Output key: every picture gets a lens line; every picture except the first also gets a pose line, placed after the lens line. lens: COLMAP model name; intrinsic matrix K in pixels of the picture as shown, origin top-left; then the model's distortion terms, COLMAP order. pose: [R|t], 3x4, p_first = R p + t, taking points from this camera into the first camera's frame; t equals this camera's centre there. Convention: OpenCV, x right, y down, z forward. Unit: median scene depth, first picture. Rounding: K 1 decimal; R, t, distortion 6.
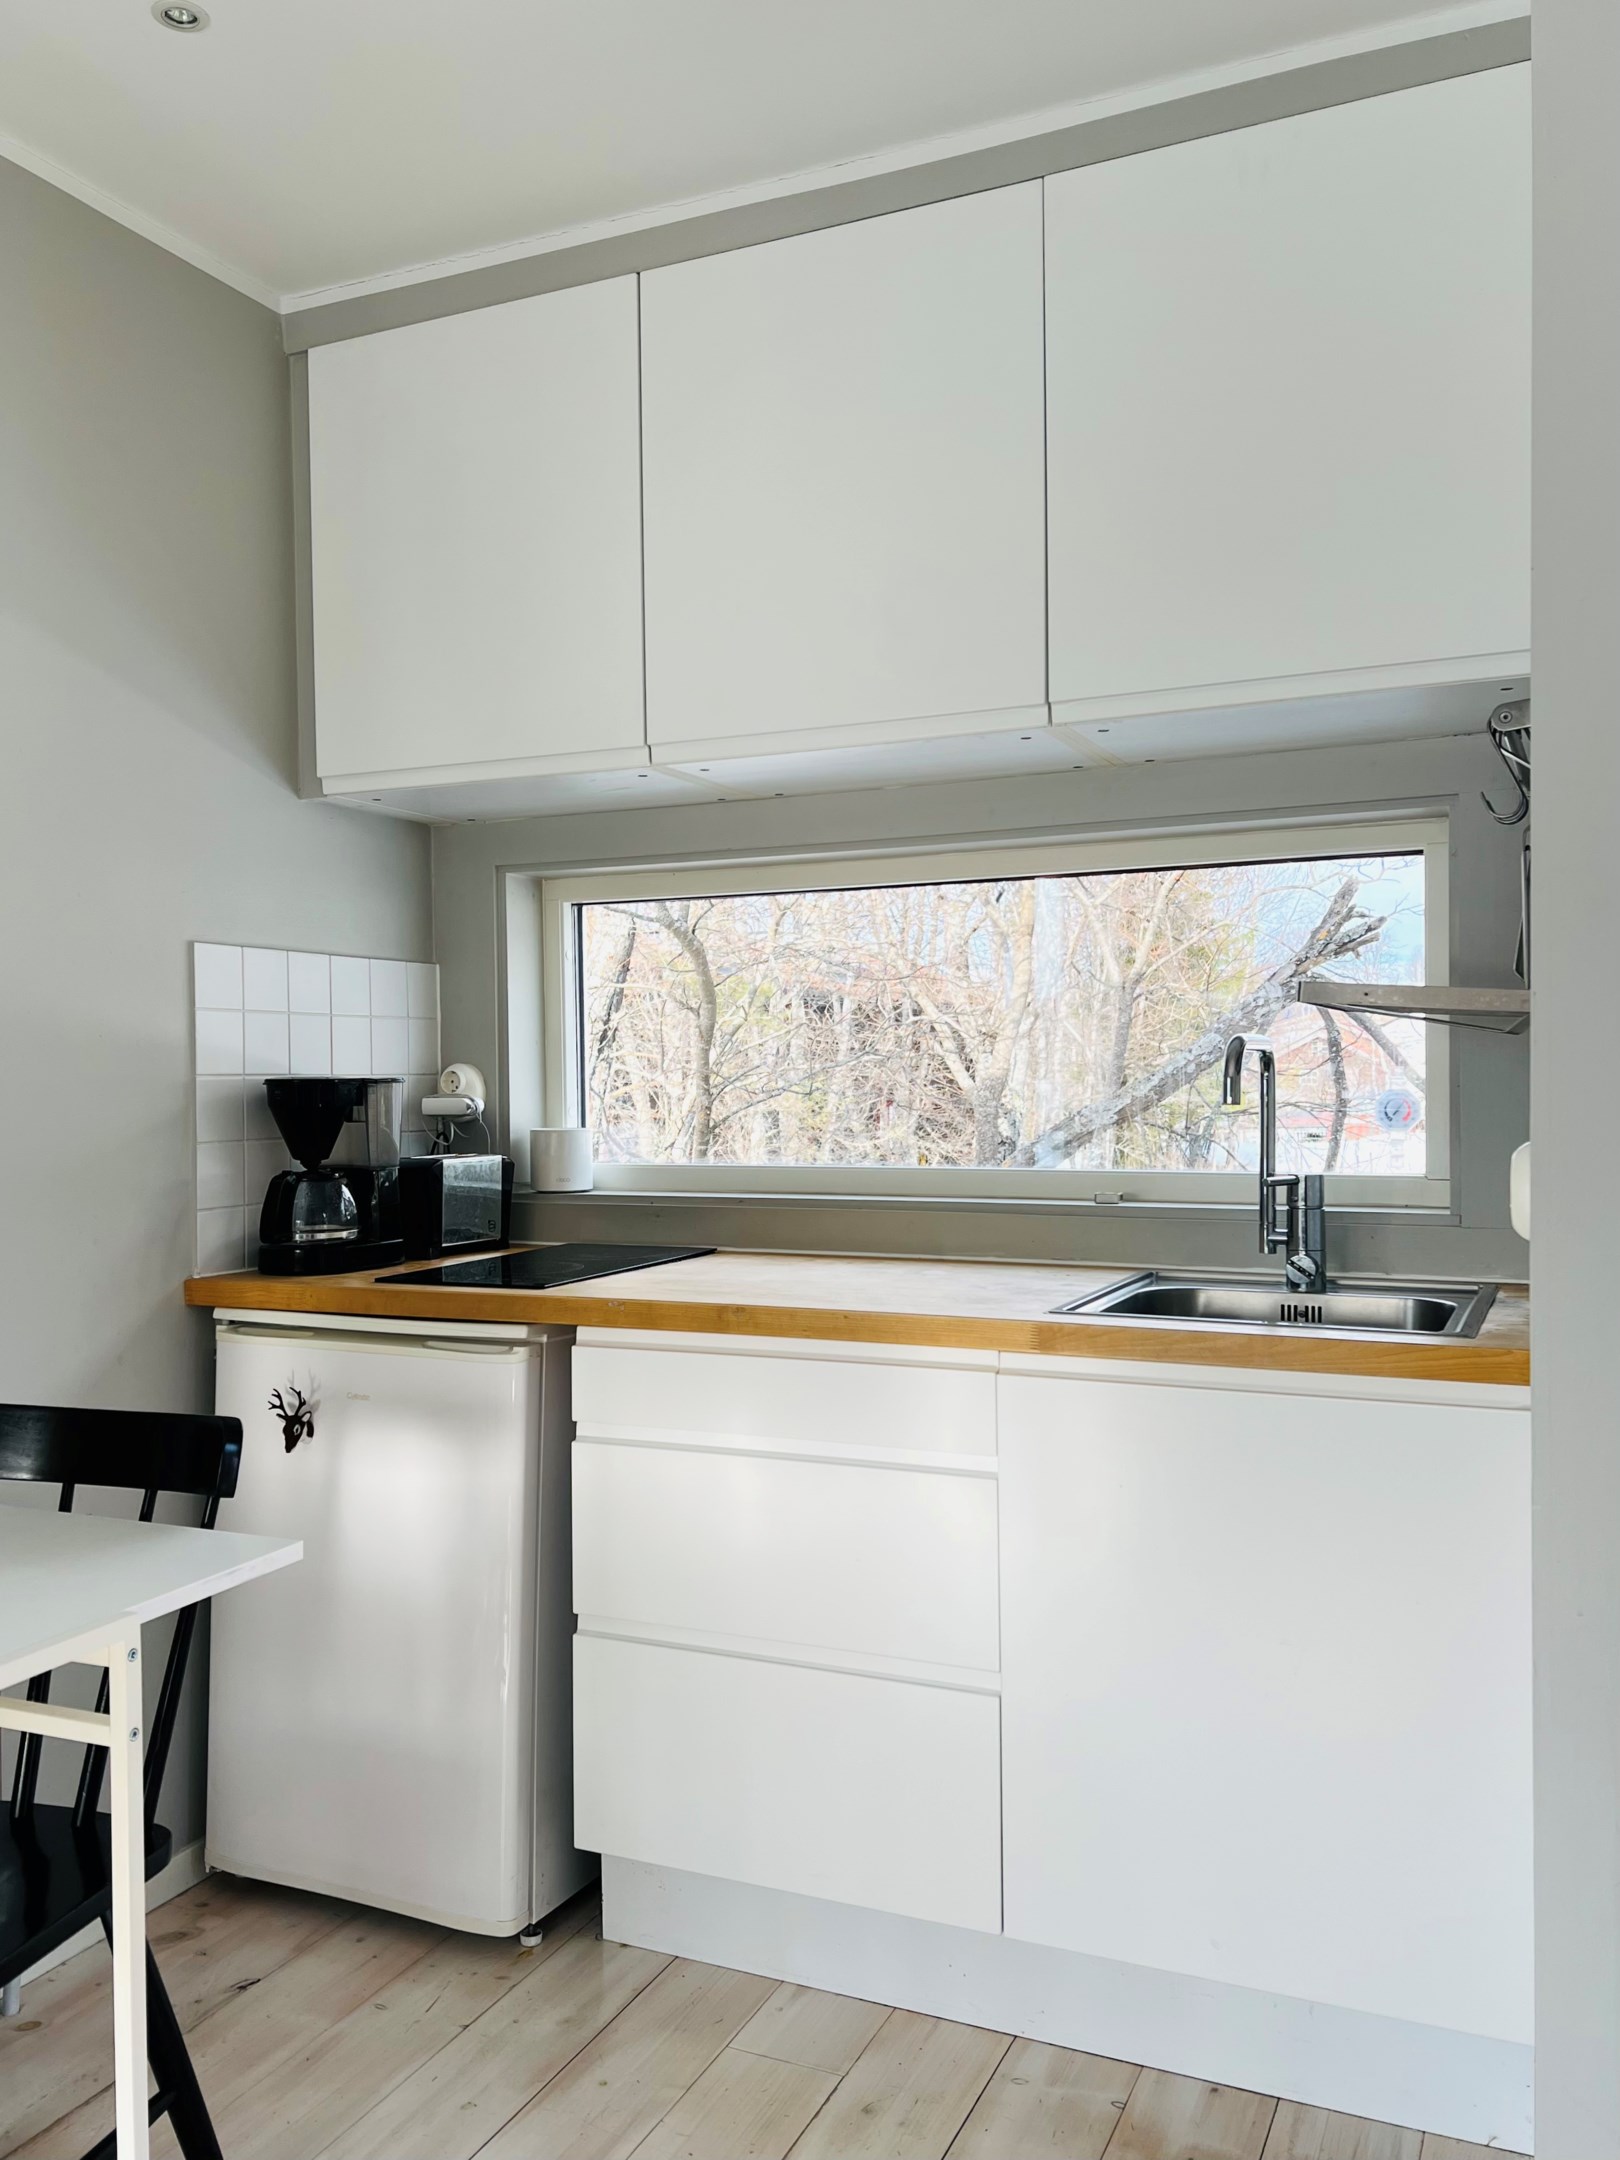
lens RADIAL K [[1674.1, 0, 810.0], [0, 1674.1, 1080.0], [0, 0, 1]] dist [0.001372, -0.002325]
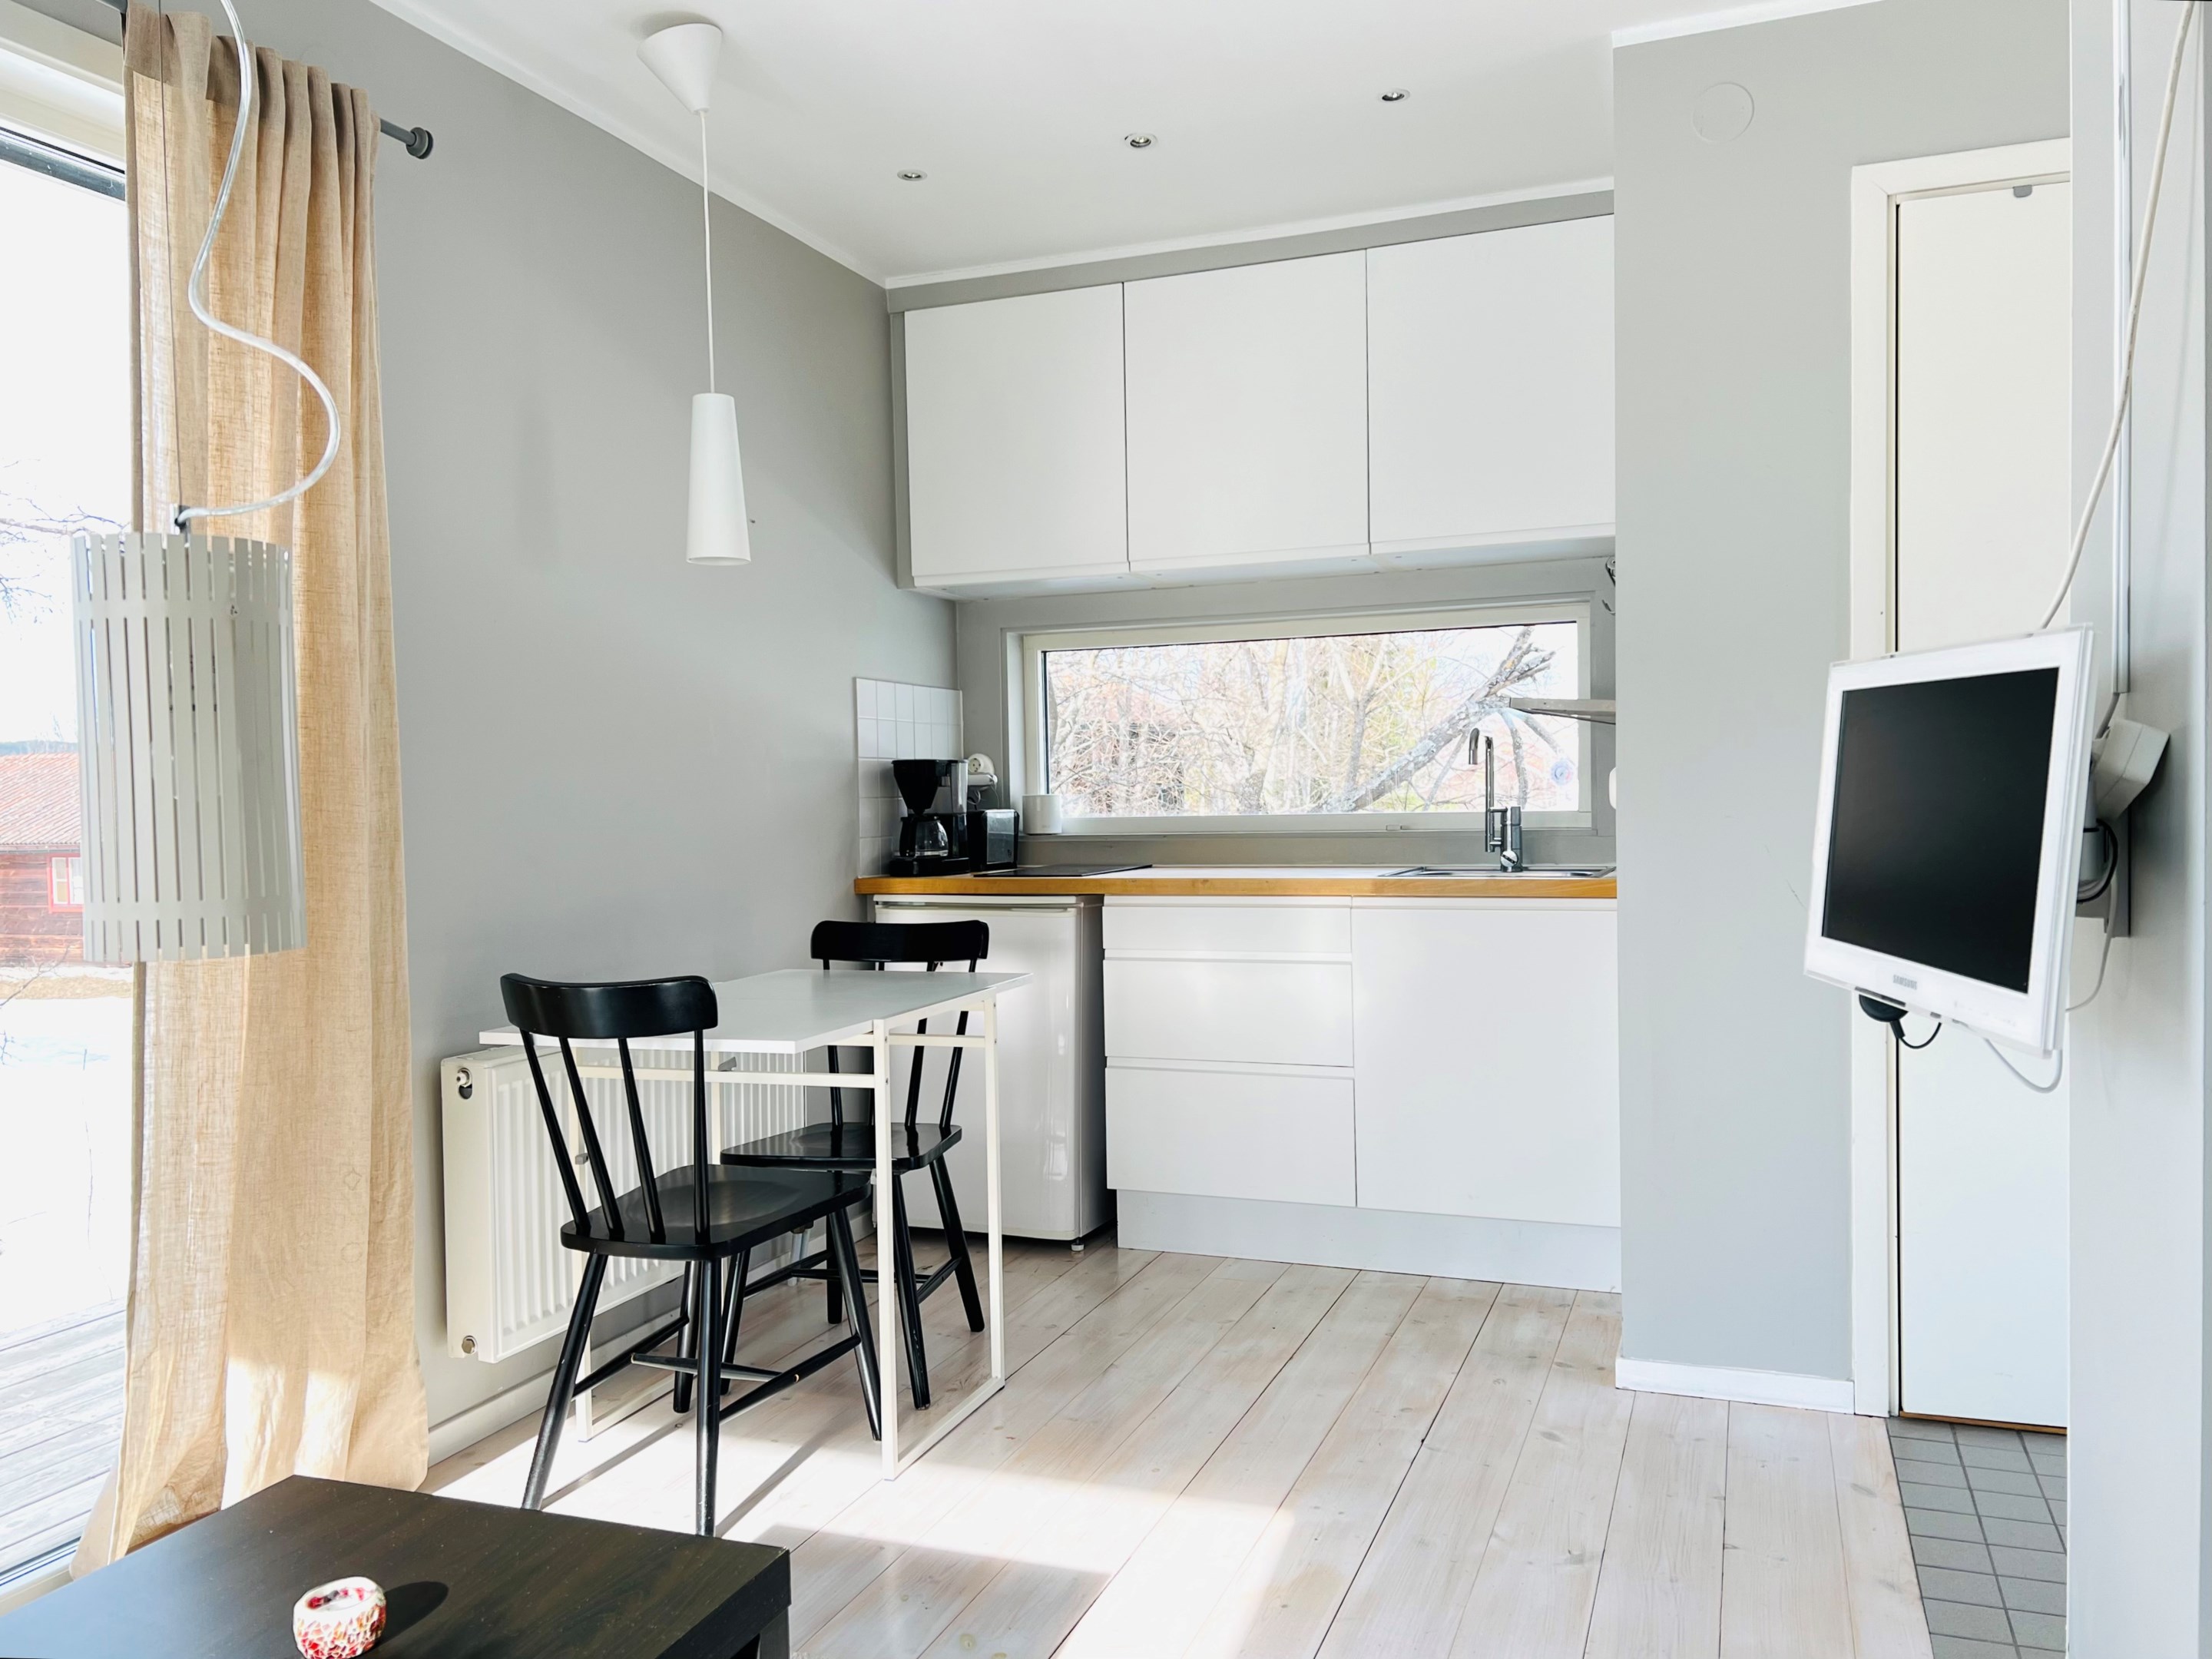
lens RADIAL K [[1714.4, 0, 1082.9], [0, 1714.4, 847.6], [0, 0, 1]] dist [0.001372, -0.002325]
pose [[0.998030, -0.011042, 0.061754, -0.252823], [0.009623, 0.999684, 0.023239, 0.050459], [-0.061991, -0.022599, 0.997821, -0.737274]]
